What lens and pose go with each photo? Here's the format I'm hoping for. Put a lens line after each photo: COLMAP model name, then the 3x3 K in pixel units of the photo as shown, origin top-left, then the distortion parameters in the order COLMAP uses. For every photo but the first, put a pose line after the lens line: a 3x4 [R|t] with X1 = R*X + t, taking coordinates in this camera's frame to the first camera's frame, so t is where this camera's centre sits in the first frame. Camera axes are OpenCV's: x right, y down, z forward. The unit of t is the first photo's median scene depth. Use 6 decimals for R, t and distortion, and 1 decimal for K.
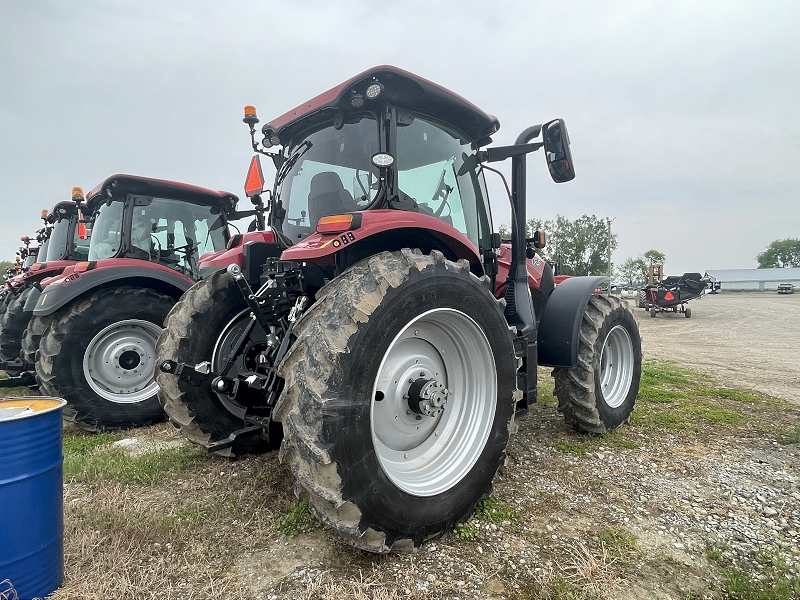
lens RADIAL K [[474.8, 0, 400.0], [0, 474.8, 300.0], [0, 0, 1]] dist [0.000099, -0.000655]
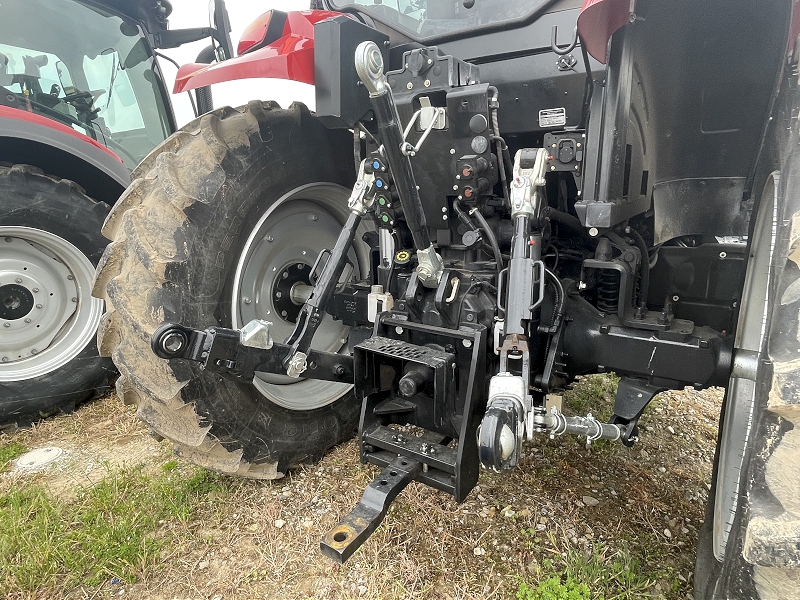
lens RADIAL K [[474.8, 0, 400.0], [0, 474.8, 300.0], [0, 0, 1]] dist [0.000099, -0.000655]
pose [[0.976912, -0.057611, 0.205727, -0.268450], [0.014852, 0.978940, 0.203609, 0.022660], [-0.213124, -0.195852, 0.957194, 0.419486]]
